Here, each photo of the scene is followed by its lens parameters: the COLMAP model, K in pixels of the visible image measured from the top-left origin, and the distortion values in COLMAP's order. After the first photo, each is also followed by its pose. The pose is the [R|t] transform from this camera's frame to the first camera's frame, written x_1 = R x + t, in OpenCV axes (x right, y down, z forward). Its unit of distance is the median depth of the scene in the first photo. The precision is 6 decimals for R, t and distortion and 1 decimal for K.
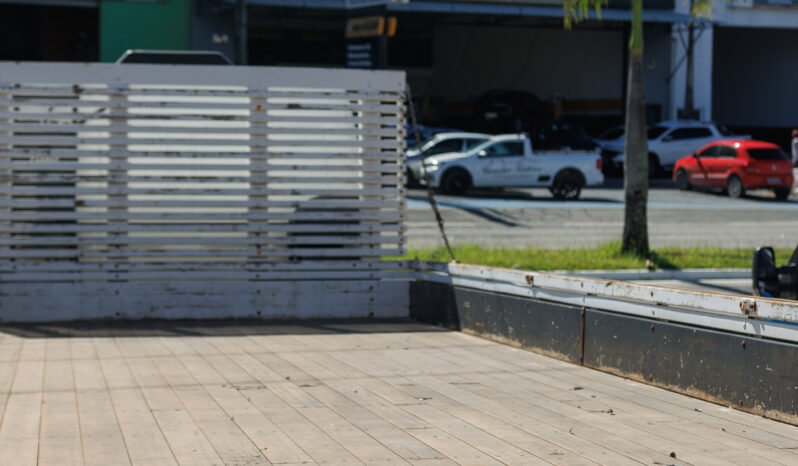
lens RADIAL K [[1603.3, 0, 399.0], [0, 1603.3, 233.0], [0, 0, 1]] dist [0.250957, 0.073392]
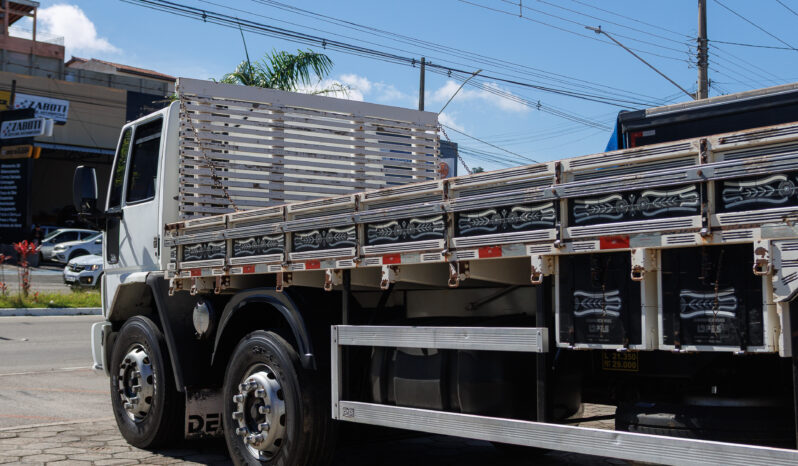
lens RADIAL K [[1021.8, 0, 399.0], [0, 1021.8, 233.0], [0, 0, 1]] dist [-0.005331, -0.005677]
pose [[0.900520, 0.024474, 0.434126, -0.457284], [0.011612, 0.996705, -0.080278, 0.092362], [-0.434660, 0.077333, 0.897268, 0.158477]]
